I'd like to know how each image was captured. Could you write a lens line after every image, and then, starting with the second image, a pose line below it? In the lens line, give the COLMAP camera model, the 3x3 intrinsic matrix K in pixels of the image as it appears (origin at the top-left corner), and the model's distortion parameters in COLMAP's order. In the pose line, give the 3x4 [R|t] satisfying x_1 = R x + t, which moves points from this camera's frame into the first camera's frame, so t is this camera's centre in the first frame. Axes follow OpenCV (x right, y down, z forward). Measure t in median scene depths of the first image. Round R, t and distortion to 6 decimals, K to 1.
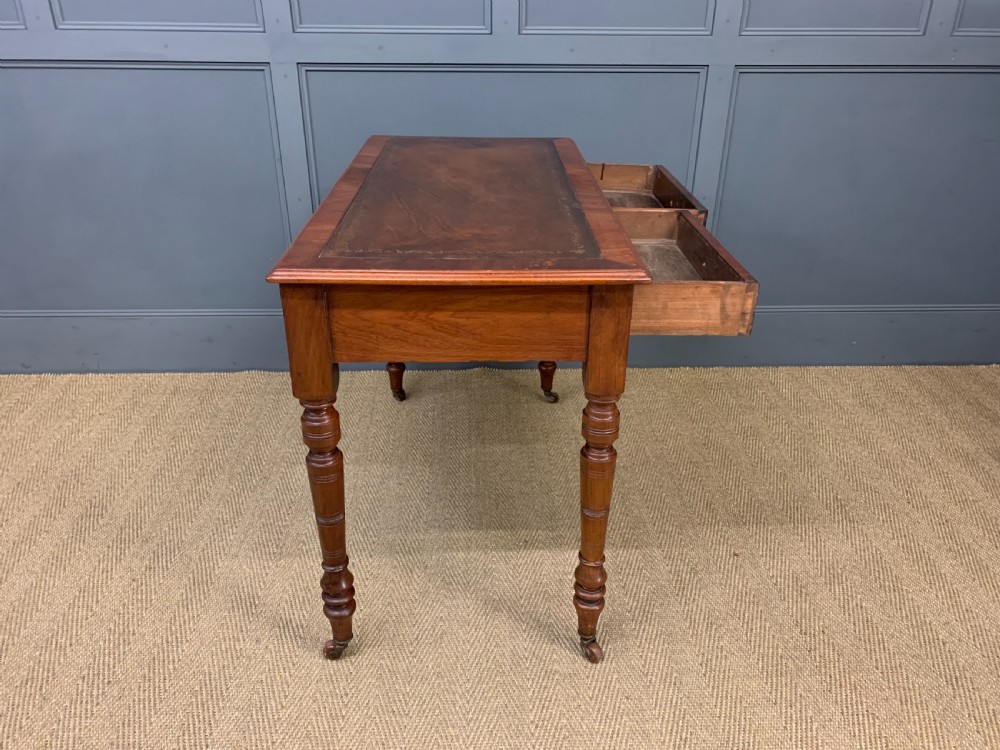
lens RADIAL K [[776.3, 0, 501.0], [0, 776.3, 375.5], [0, 0, 1]] dist [0.021549, -0.009224]
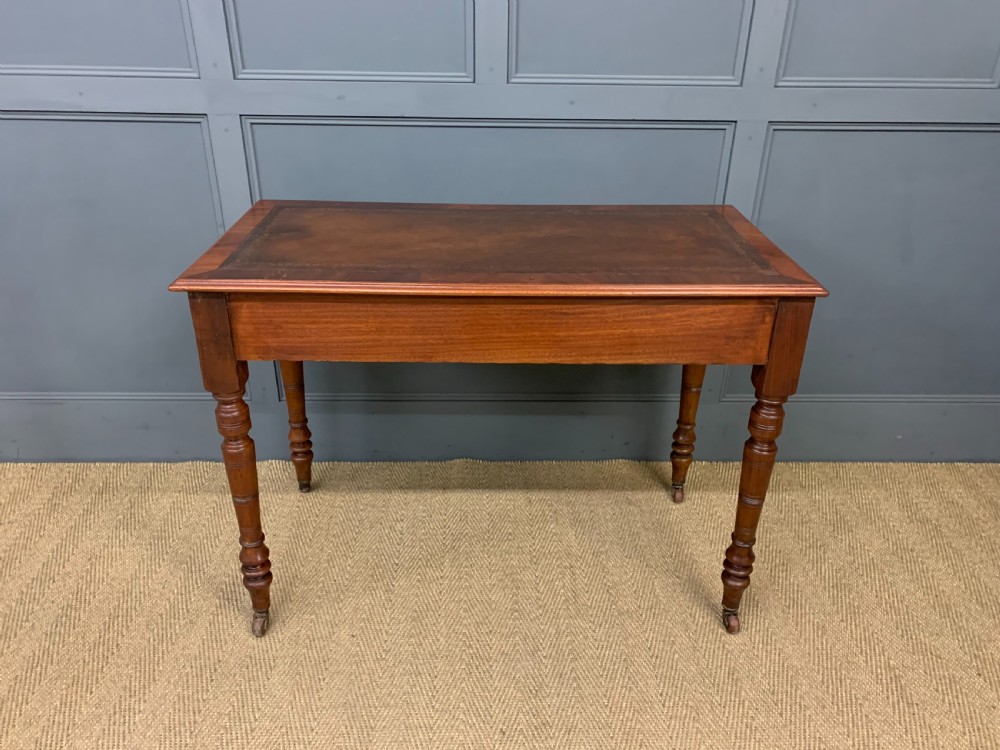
lens RADIAL K [[776.3, 0, 499.7], [0, 776.3, 378.9], [0, 0, 1]] dist [0.021549, -0.009224]
pose [[0.999860, 0.013548, -0.009844, 0.027034], [-0.013451, 0.999861, 0.009852, -0.131925], [0.009976, -0.009718, 0.999903, 0.170703]]
